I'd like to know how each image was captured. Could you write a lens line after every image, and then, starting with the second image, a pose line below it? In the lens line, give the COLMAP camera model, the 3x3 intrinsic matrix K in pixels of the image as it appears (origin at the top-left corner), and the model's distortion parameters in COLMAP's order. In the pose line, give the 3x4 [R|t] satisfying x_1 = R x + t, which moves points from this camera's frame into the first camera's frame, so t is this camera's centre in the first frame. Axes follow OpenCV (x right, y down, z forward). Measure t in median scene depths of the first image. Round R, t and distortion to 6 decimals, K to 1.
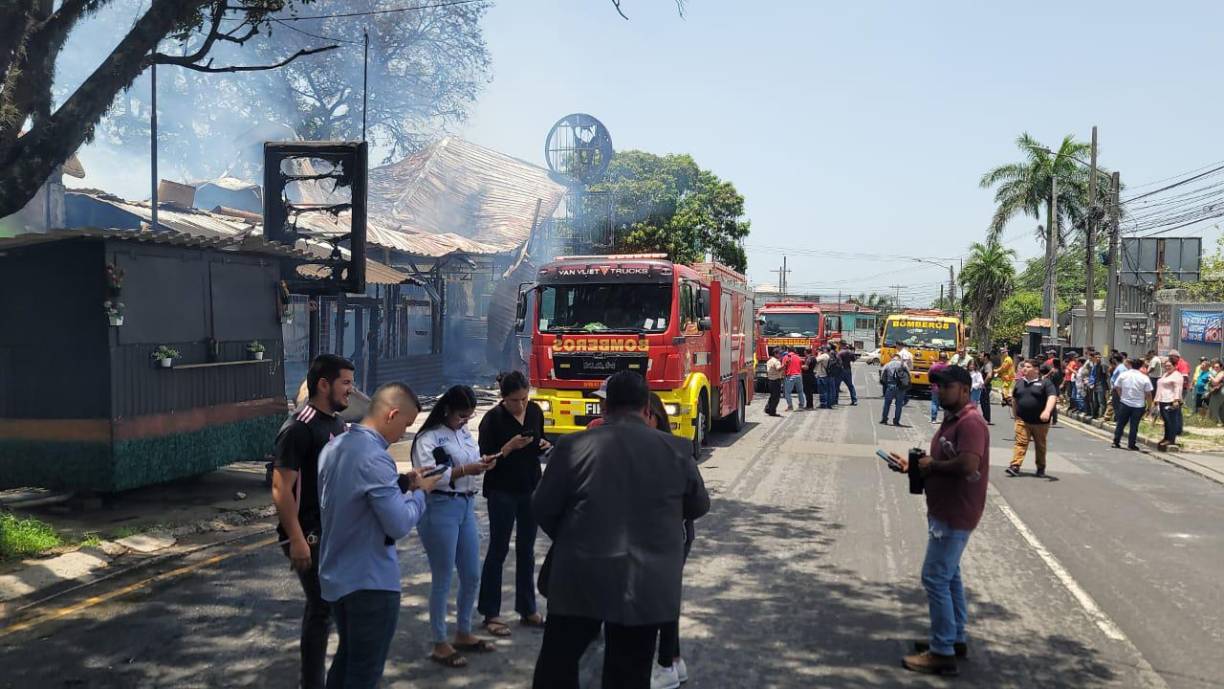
lens RADIAL K [[966.6, 0, 612.0], [0, 966.6, 344.5], [0, 0, 1]] dist [0.092660, 0.001001]
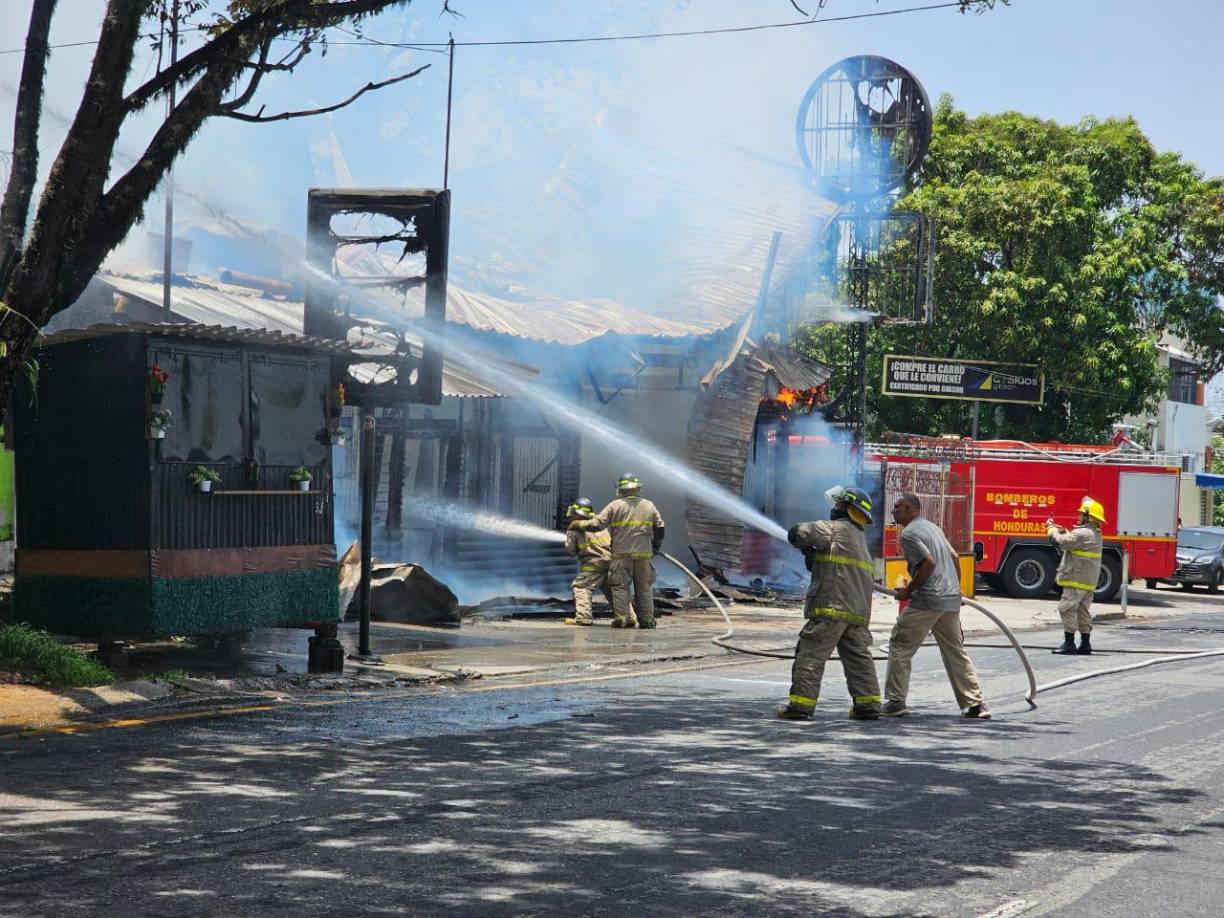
lens RADIAL K [[2435.6, 0, 612.0], [0, 2435.6, 459.0], [0, 0, 1]] dist [0.077955, 0.455996]
pose [[0.984533, 0.006744, -0.175069, 0.161475], [-0.013910, 0.999113, -0.039737, 0.050834], [0.174646, 0.041557, 0.983754, -0.651823]]
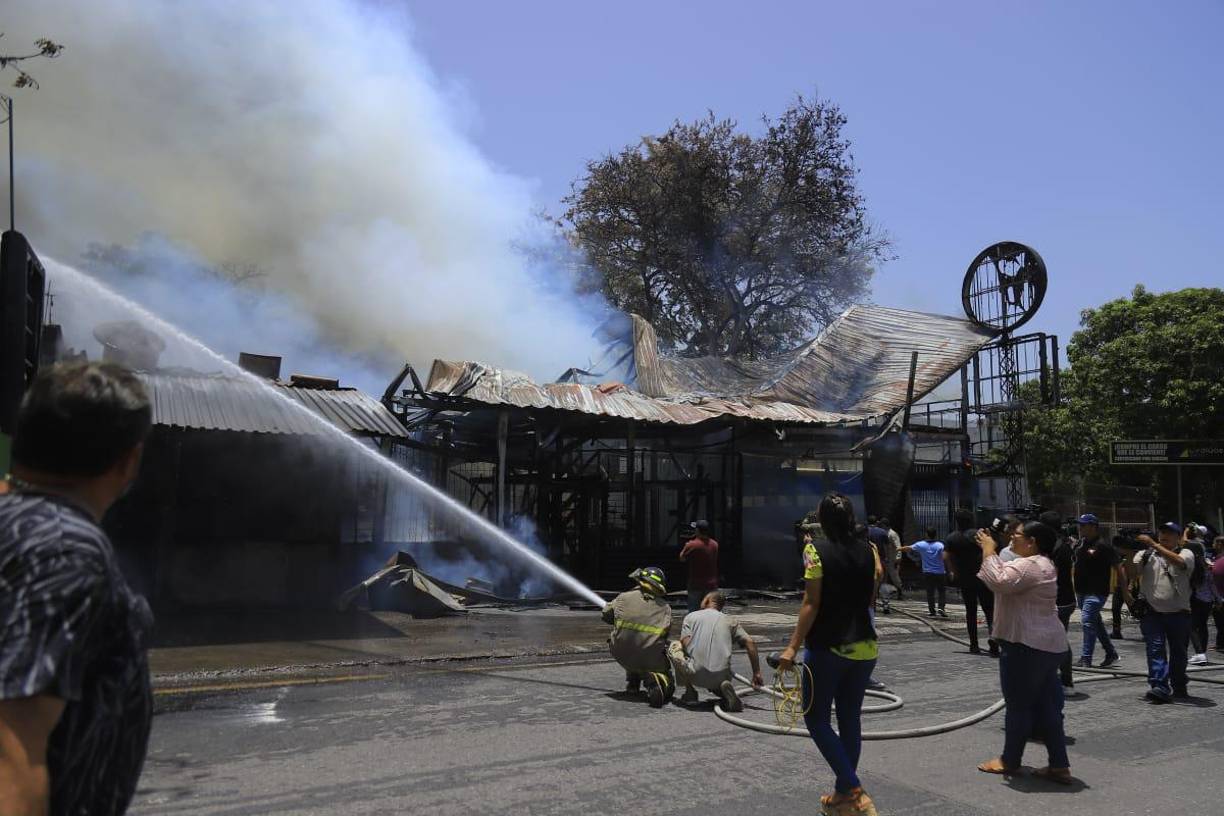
lens RADIAL K [[834.2, 0, 612.0], [0, 834.2, 408.0], [0, 0, 1]] dist [0.005410, 0.009126]
pose [[0.723399, -0.103817, -0.682580, 0.518397], [-0.016376, 0.985772, -0.167286, 0.032124], [0.690236, 0.132193, 0.711407, 0.890726]]
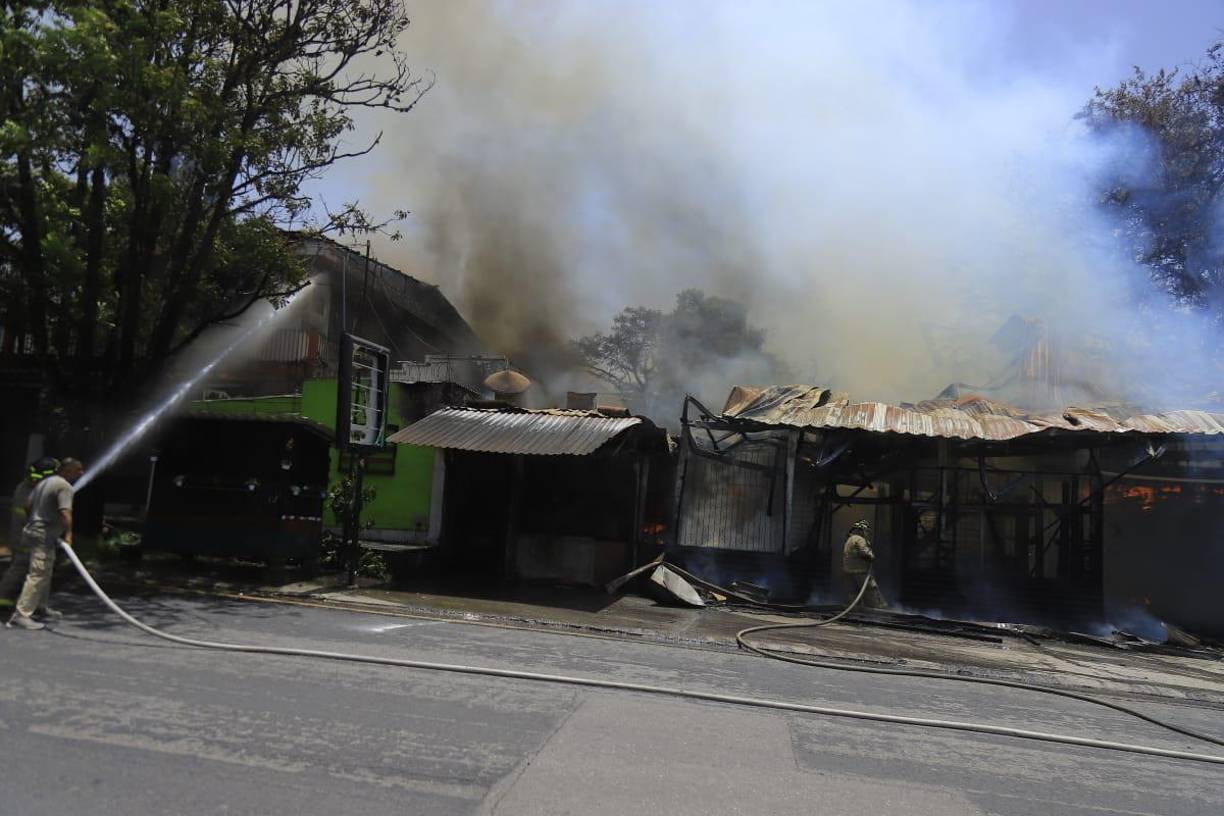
lens RADIAL K [[849.6, 0, 610.4], [0, 849.6, 390.4], [0, 0, 1]] dist [0.004186, 0.001207]
pose [[0.103896, -0.161167, -0.981443, 0.884119], [-0.095323, 0.980627, -0.171124, 0.027830], [0.990010, 0.111334, 0.086521, 1.267547]]
